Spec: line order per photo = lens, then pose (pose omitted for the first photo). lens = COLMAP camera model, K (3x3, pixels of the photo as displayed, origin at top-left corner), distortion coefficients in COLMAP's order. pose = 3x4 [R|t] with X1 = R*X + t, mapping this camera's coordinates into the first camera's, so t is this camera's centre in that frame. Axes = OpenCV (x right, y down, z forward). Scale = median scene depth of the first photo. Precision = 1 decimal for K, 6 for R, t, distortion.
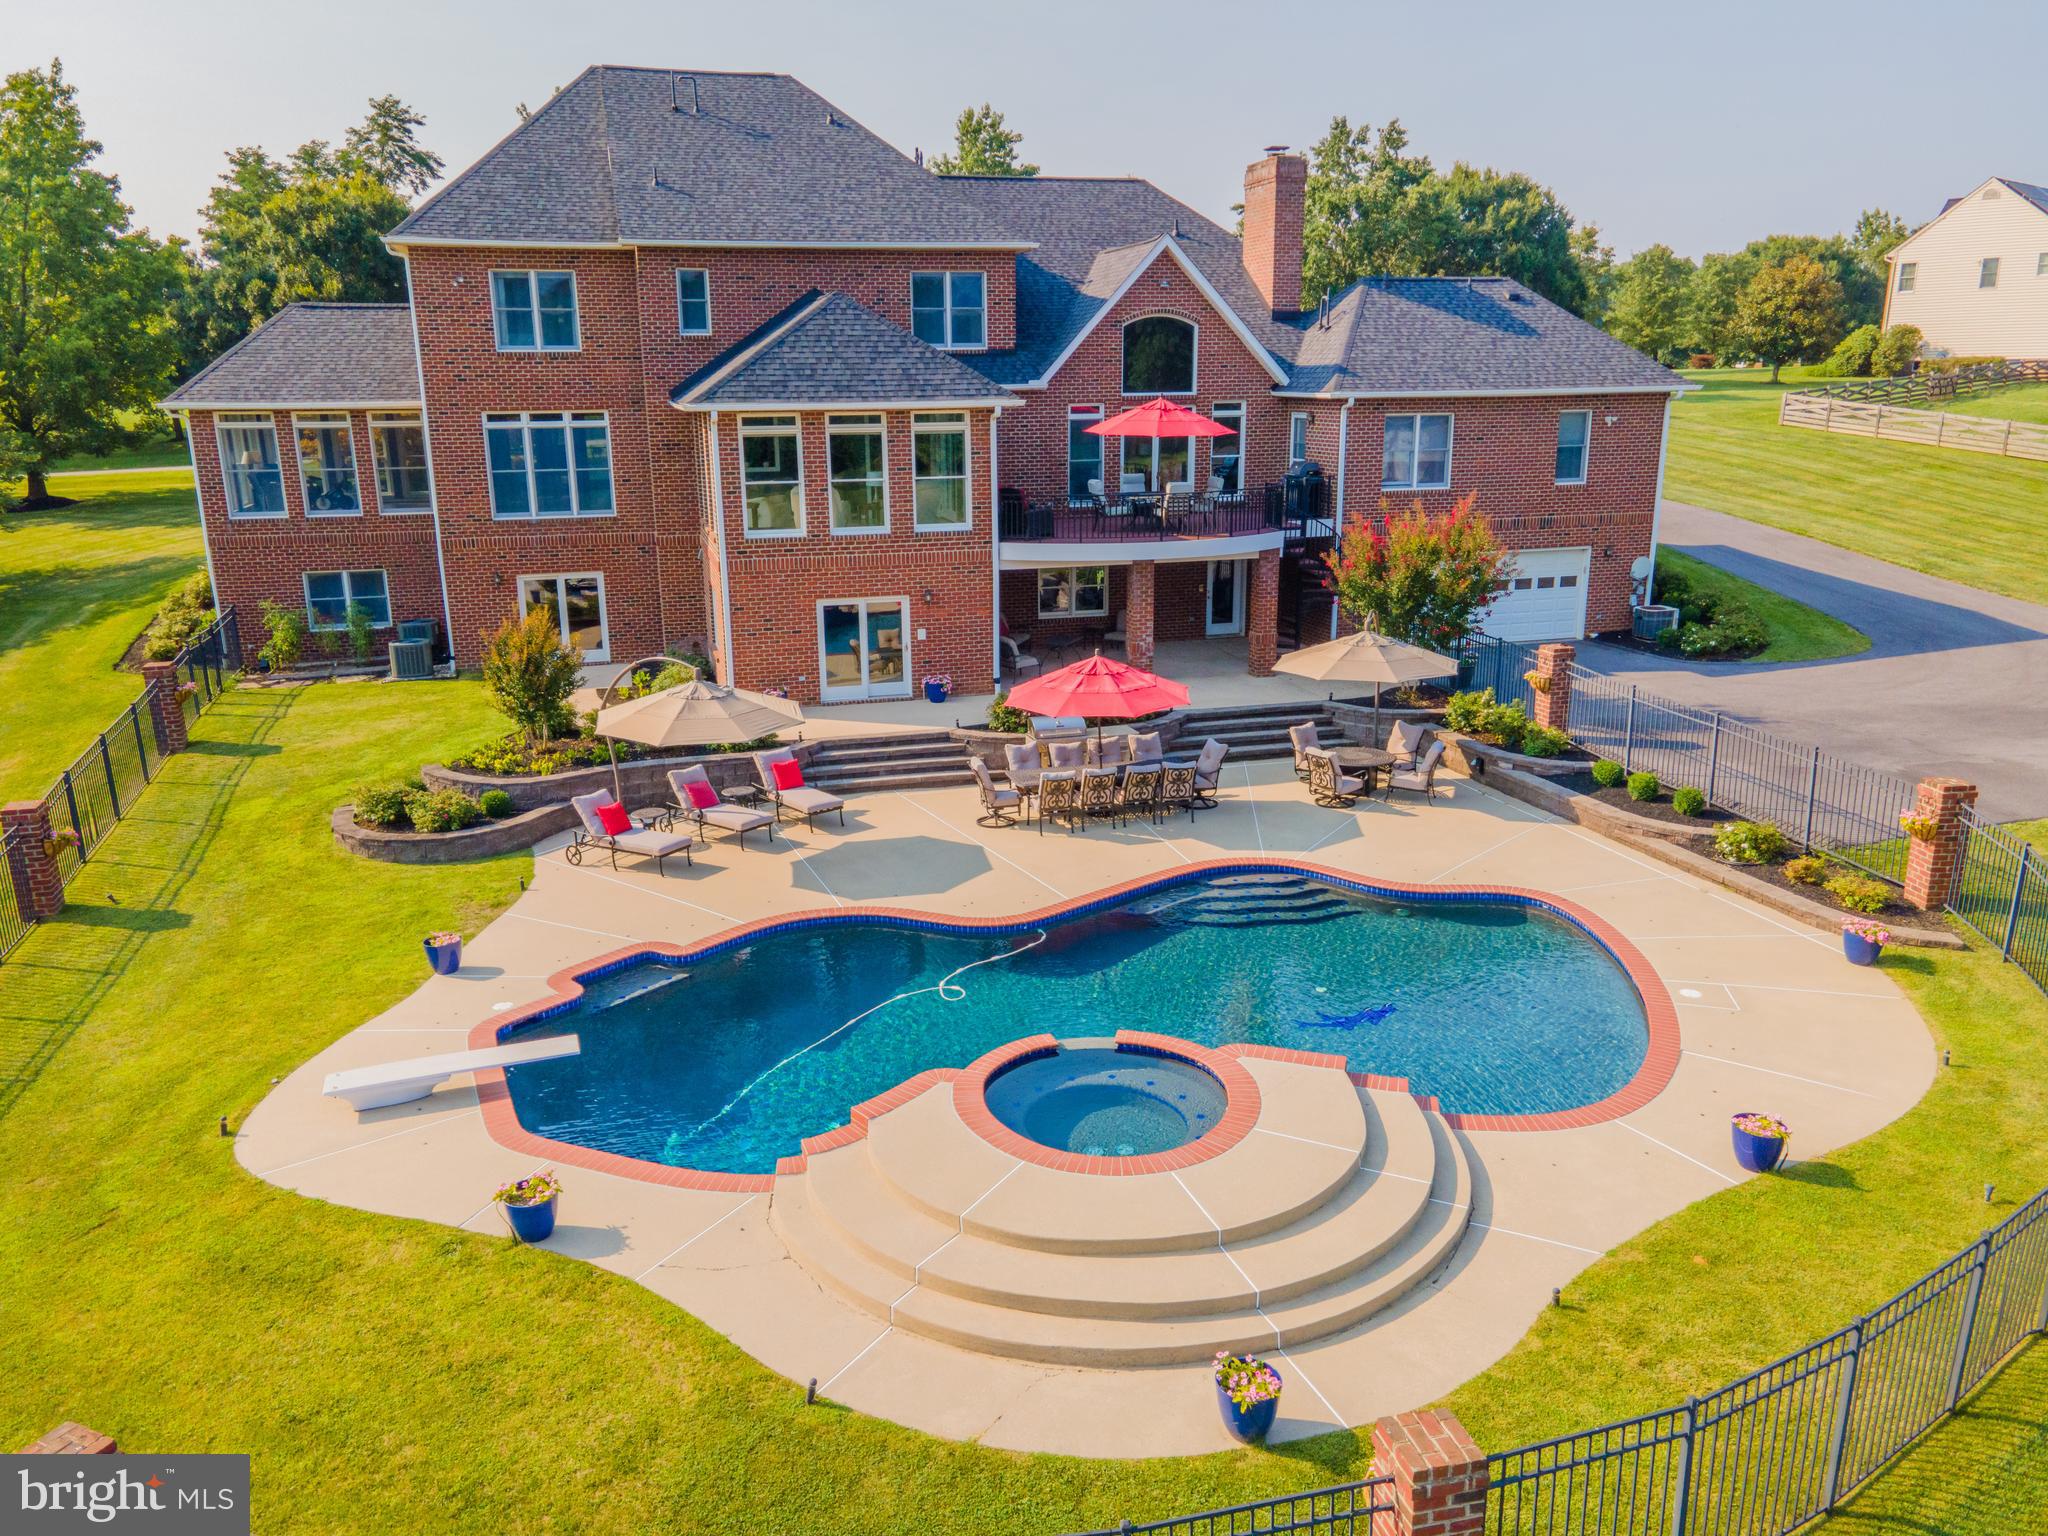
lens RADIAL K [[1475.9, 0, 1024.0], [0, 1475.9, 768.0], [0, 0, 1]] dist [0.036486, 0.001040]
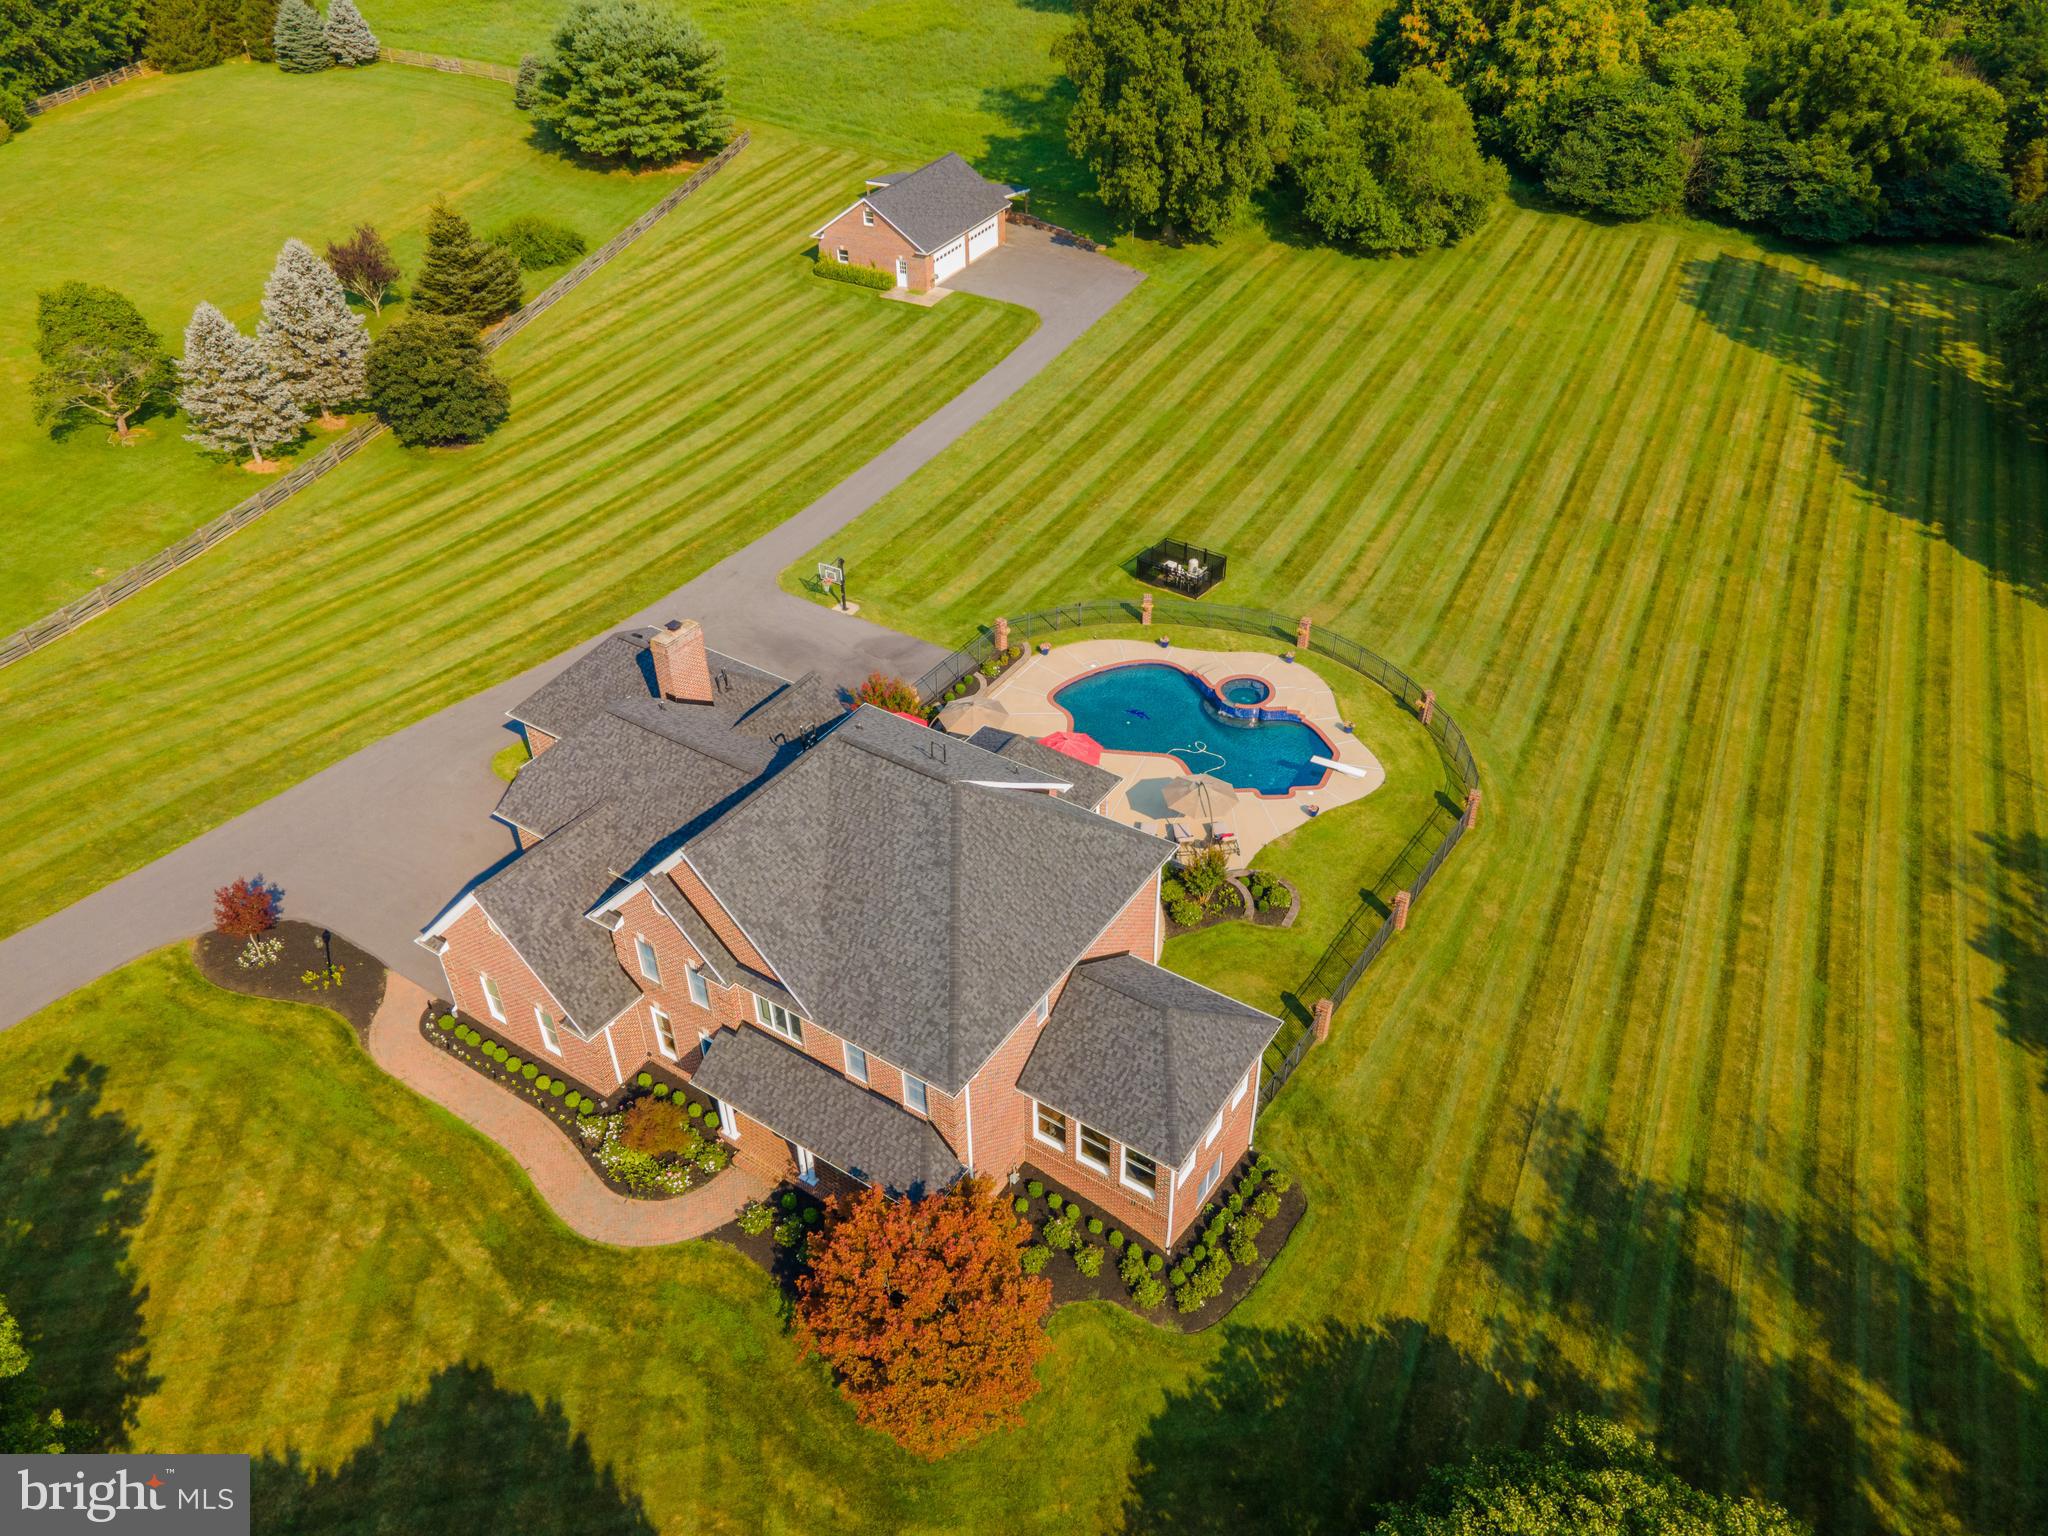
lens RADIAL K [[1451.7, 0, 997.3], [0, 1451.7, 770.2], [0, 0, 1]] dist [0.037047, 0.001944]
pose [[-0.645705, -0.450588, 0.616471, -1.648658], [0.218865, 0.664249, 0.714753, -2.129448], [-0.731549, 0.596443, -0.330291, 2.193784]]
